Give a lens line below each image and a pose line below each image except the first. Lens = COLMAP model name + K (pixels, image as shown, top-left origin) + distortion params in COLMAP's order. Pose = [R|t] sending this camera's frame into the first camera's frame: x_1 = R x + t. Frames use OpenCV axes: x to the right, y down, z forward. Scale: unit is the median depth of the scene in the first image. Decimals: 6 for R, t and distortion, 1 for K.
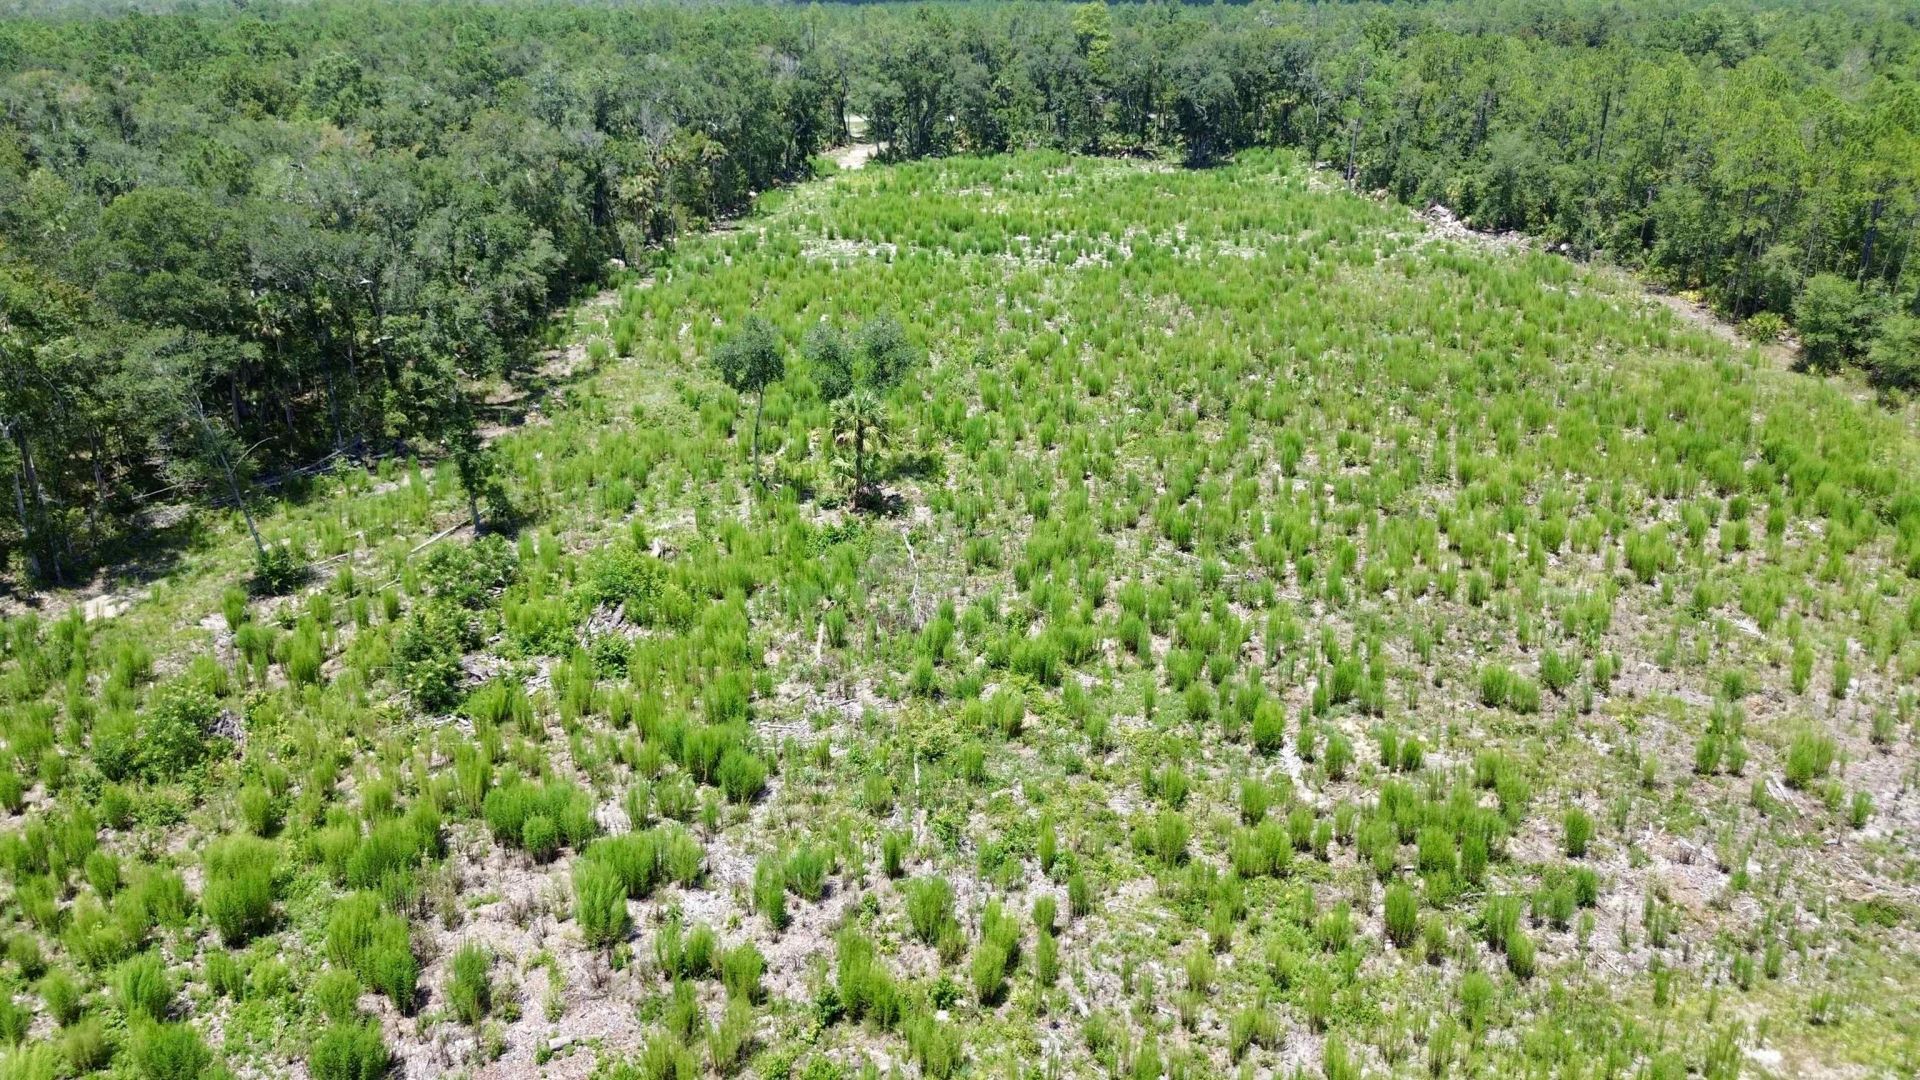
lens RADIAL K [[1372.4, 0, 959.4], [0, 1372.4, 534.2], [0, 0, 1]] dist [0.084264, -0.091521]
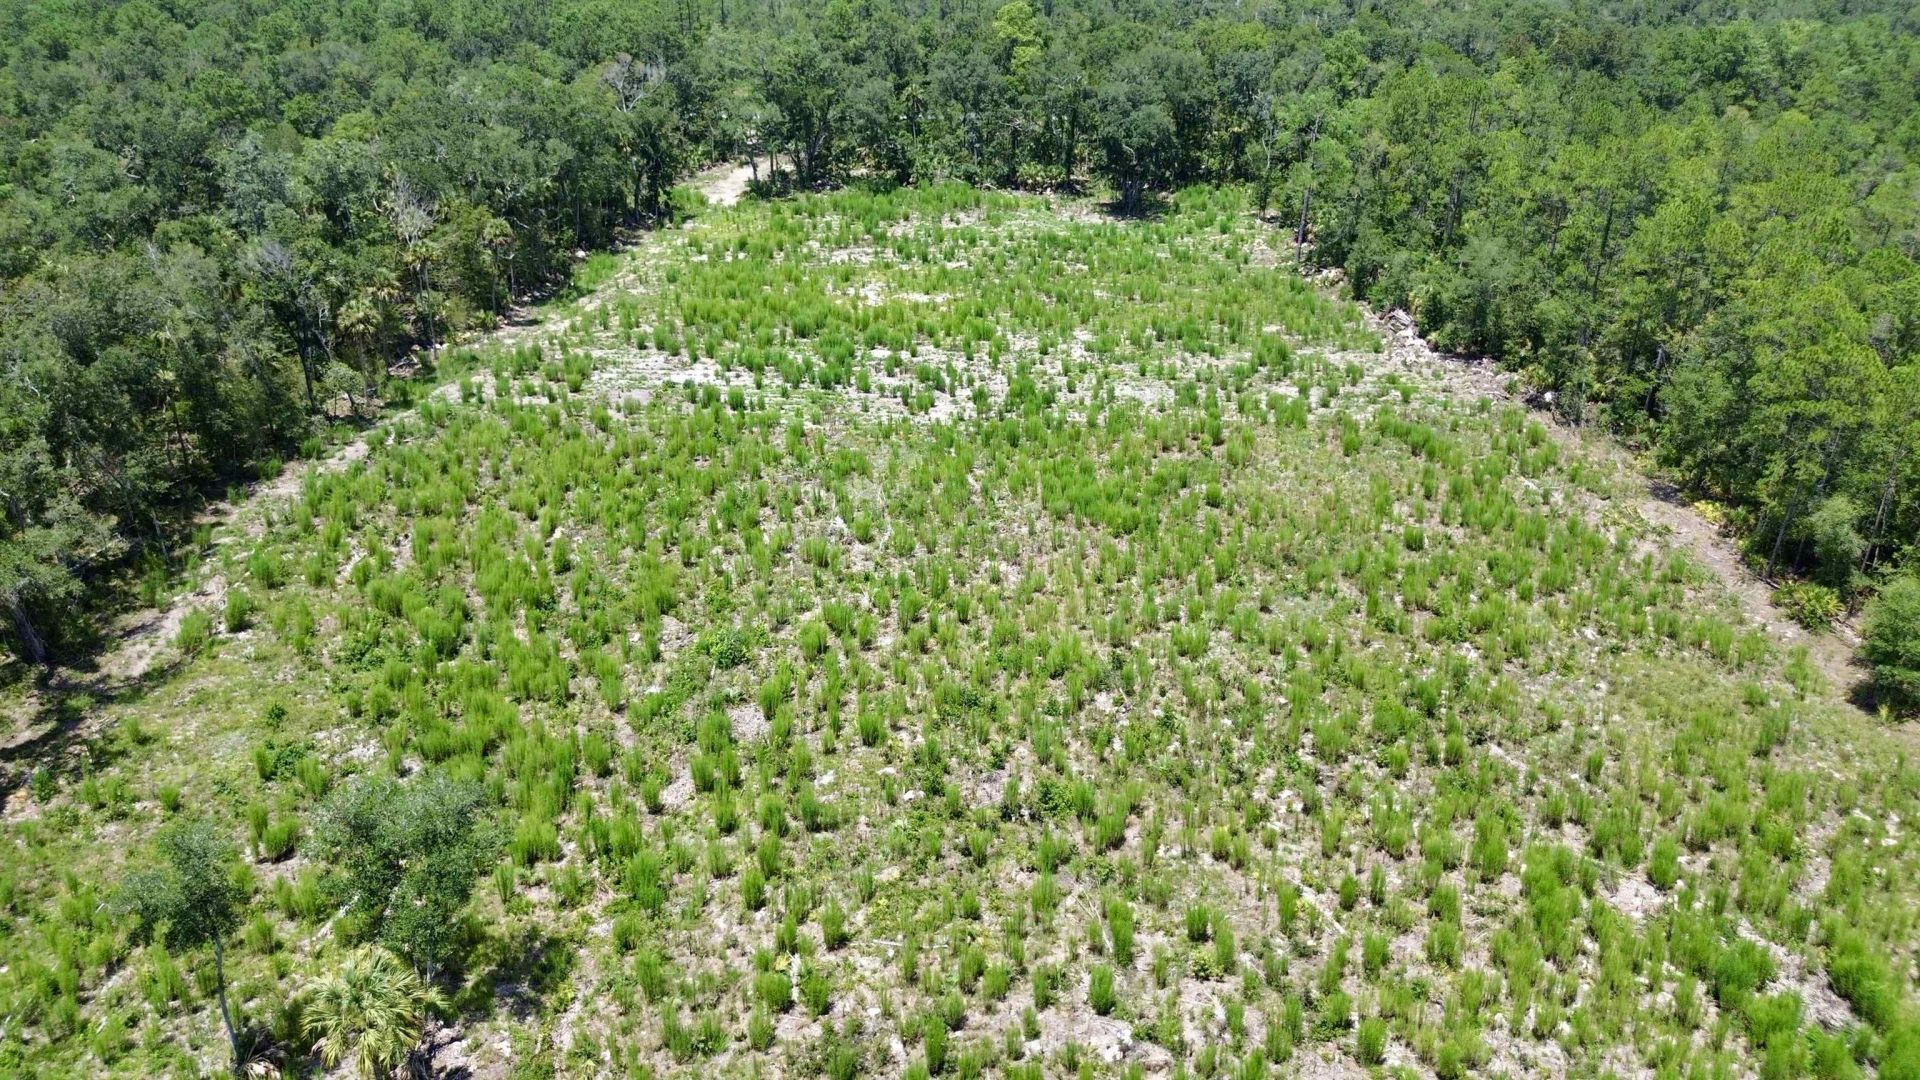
lens RADIAL K [[1372.4, 0, 959.4], [0, 1372.4, 534.2], [0, 0, 1]] dist [0.084264, -0.091521]
pose [[0.999828, 0.015166, 0.010717, 0.112387], [-0.015757, 0.998225, 0.057435, -0.207133], [-0.009827, -0.057594, 0.998292, 0.255937]]
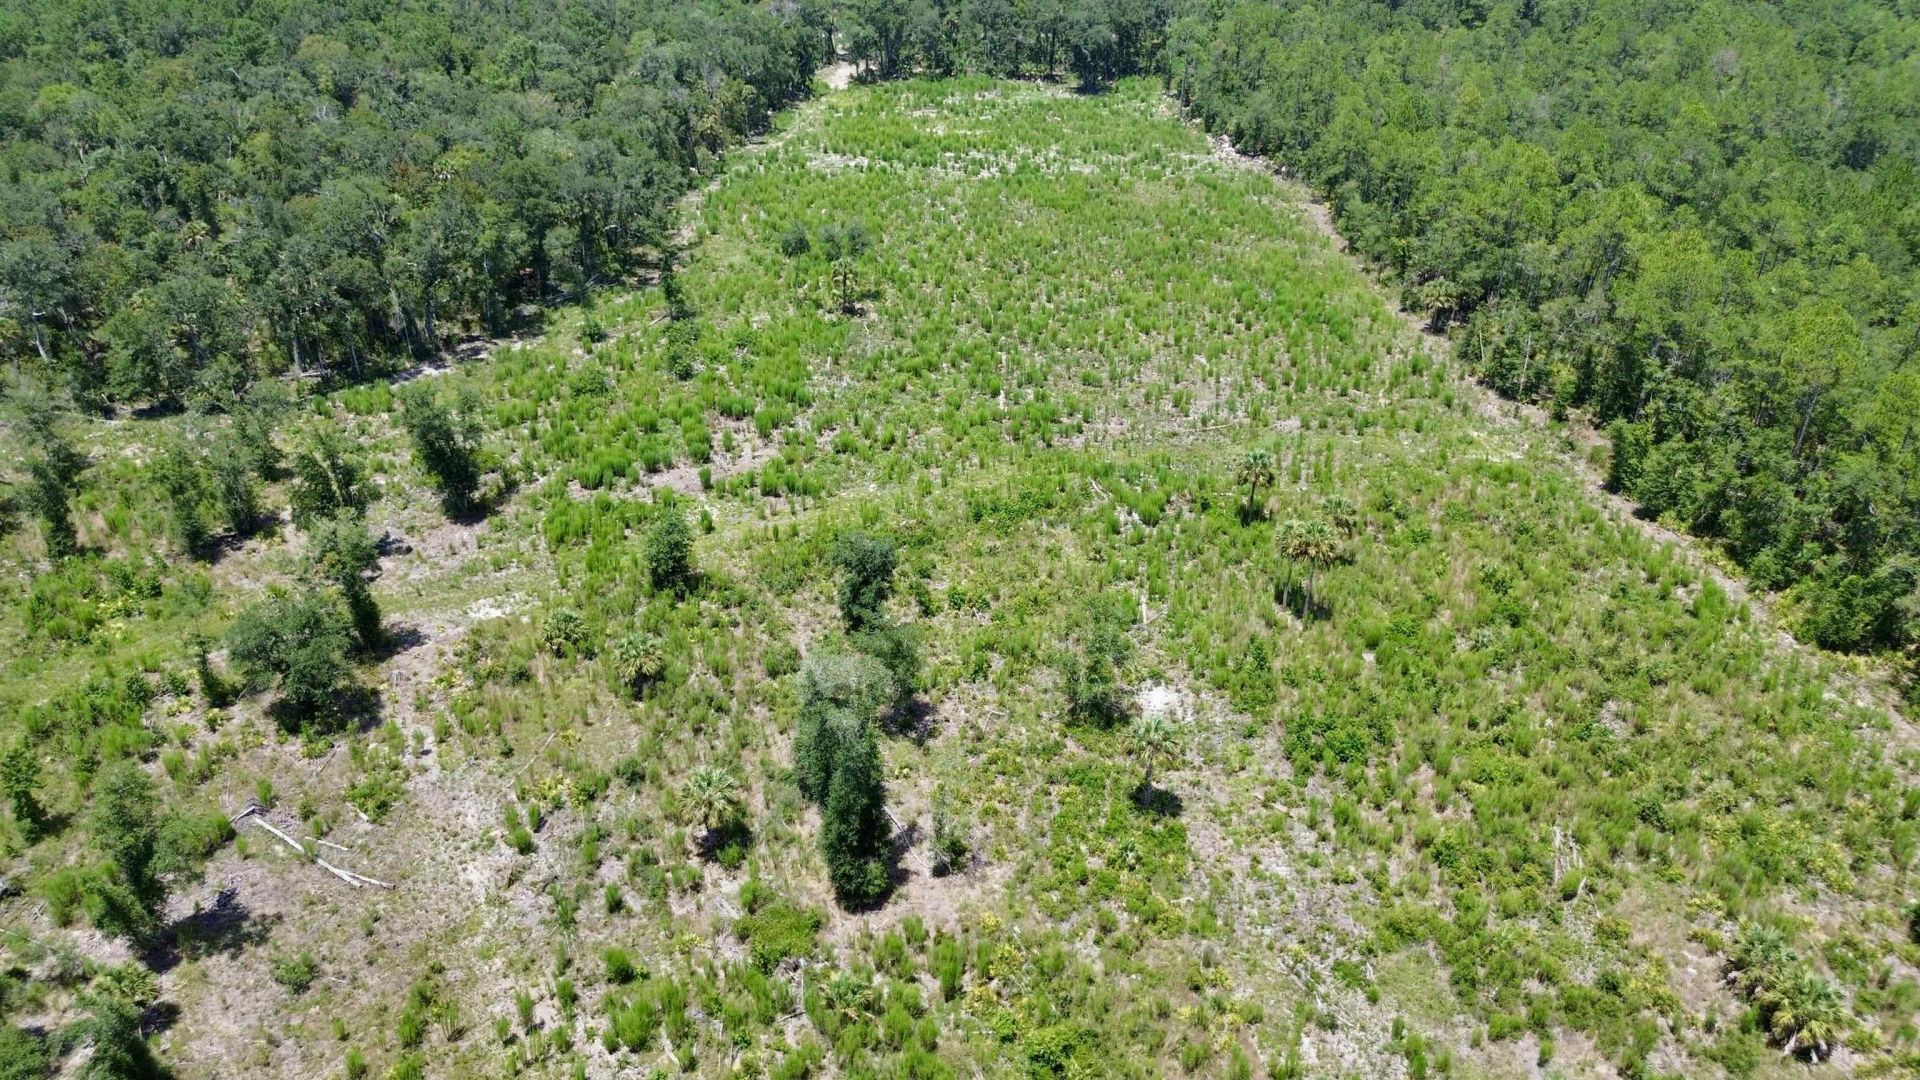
lens RADIAL K [[1381.5, 0, 958.7], [0, 1381.5, 520.2], [0, 0, 1]] dist [0.100434, -0.123876]
pose [[0.999849, 0.011659, 0.012866, 0.053810], [-0.012774, 0.995828, 0.090347, 0.069793], [-0.011759, -0.090498, 0.995827, -0.784010]]
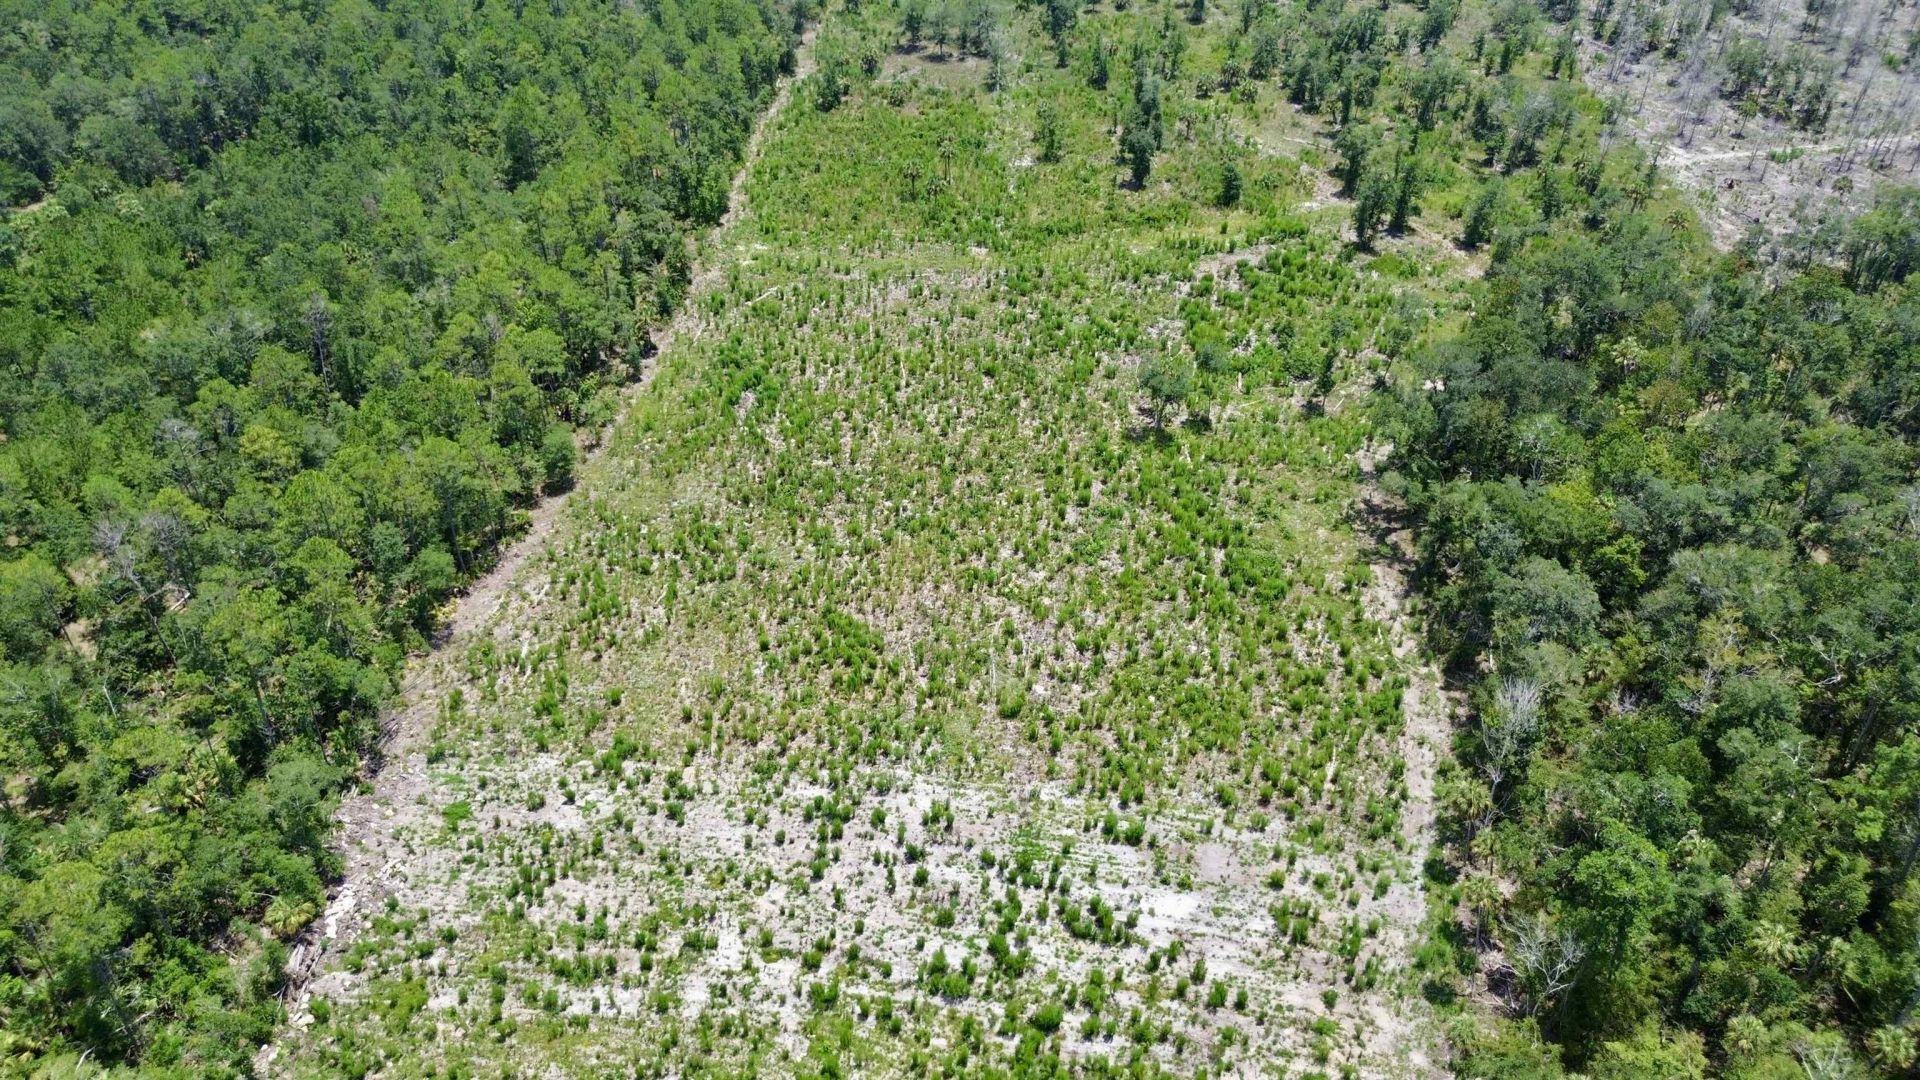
lens RADIAL K [[1364.3, 0, 960.0], [0, 1364.3, 540.0], [0, 0, 1]] dist [0.092315, -0.107904]
pose [[-0.988307, -0.093261, 0.120634, -0.024862], [0.053509, 0.528708, 0.847115, -1.198003], [-0.142783, 0.843665, -0.517536, 1.565863]]
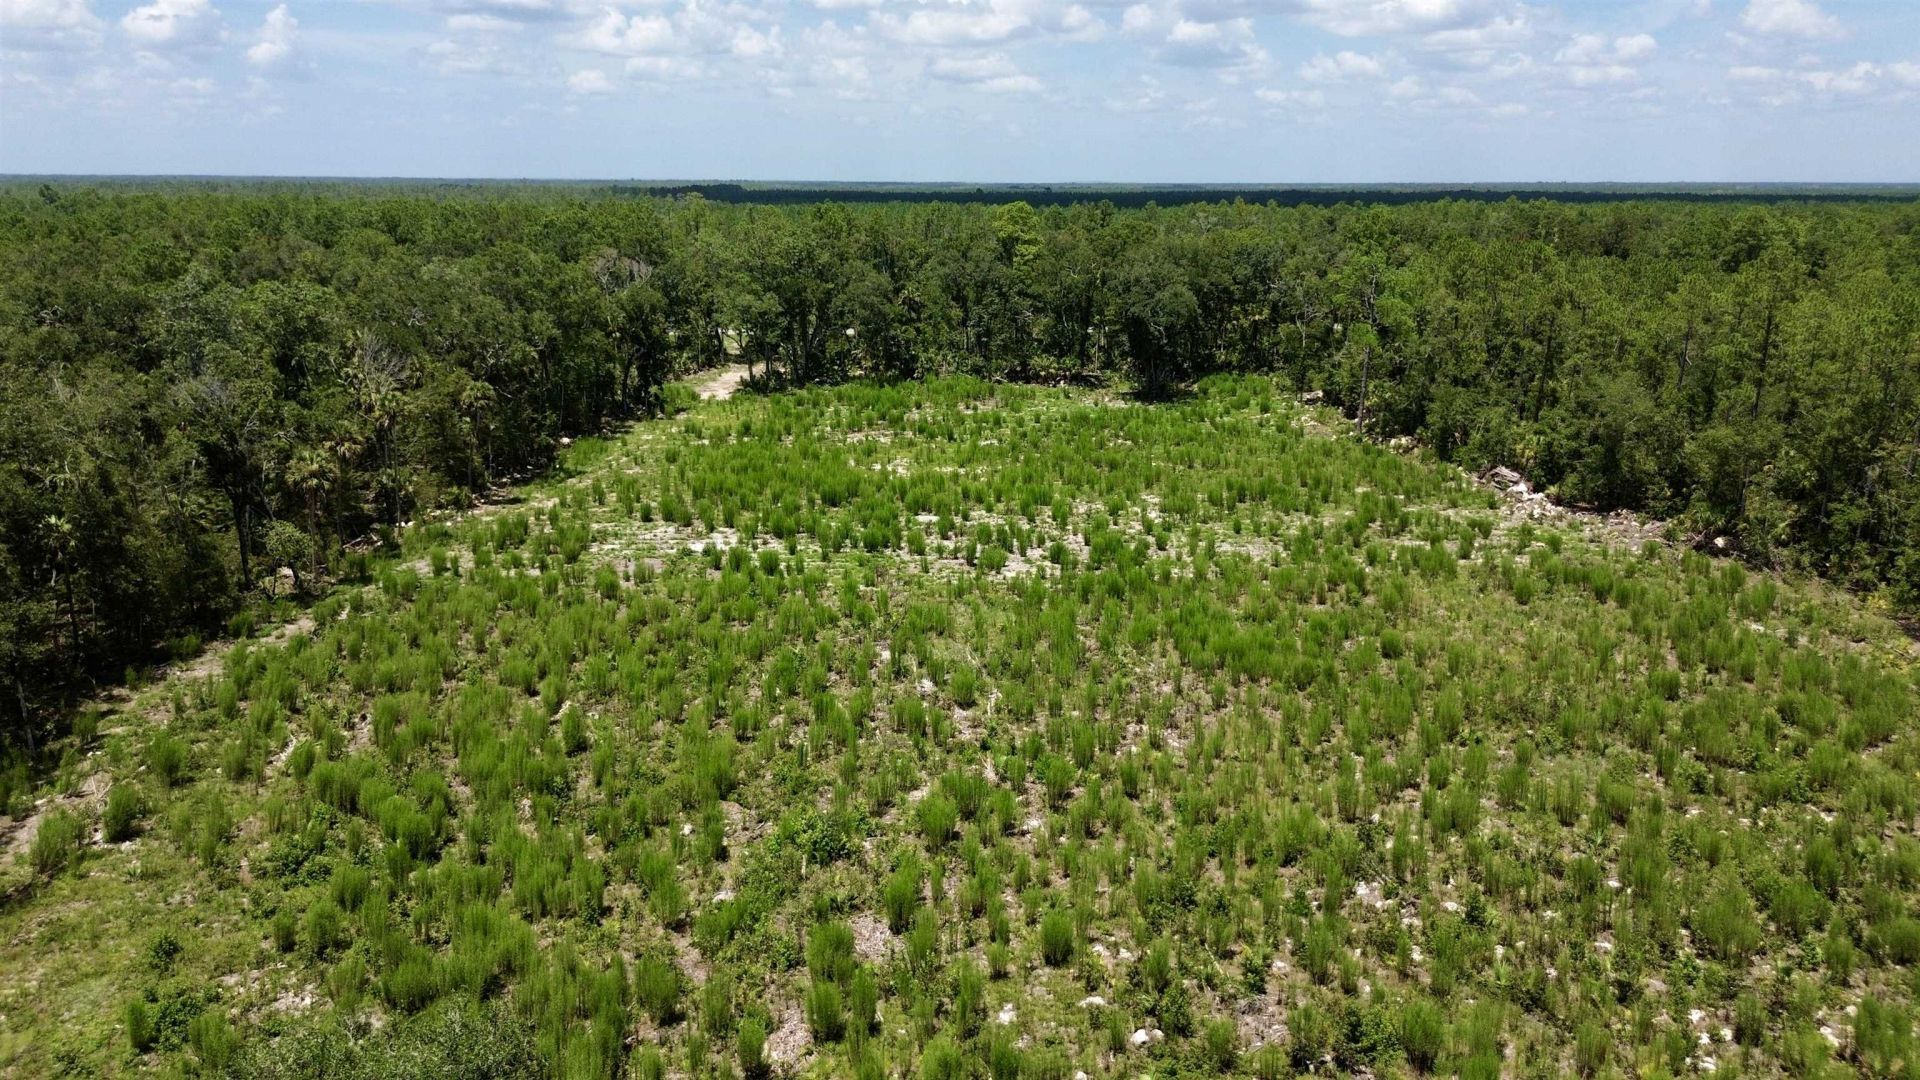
lens RADIAL K [[1364.3, 0, 960.0], [0, 1364.3, 540.0], [0, 0, 1]] dist [0.092315, -0.107904]
pose [[0.998590, -0.006165, 0.052728, 0.034708], [0.012894, 0.991660, -0.128238, -0.154214], [-0.051497, 0.128737, 0.990341, 0.428156]]
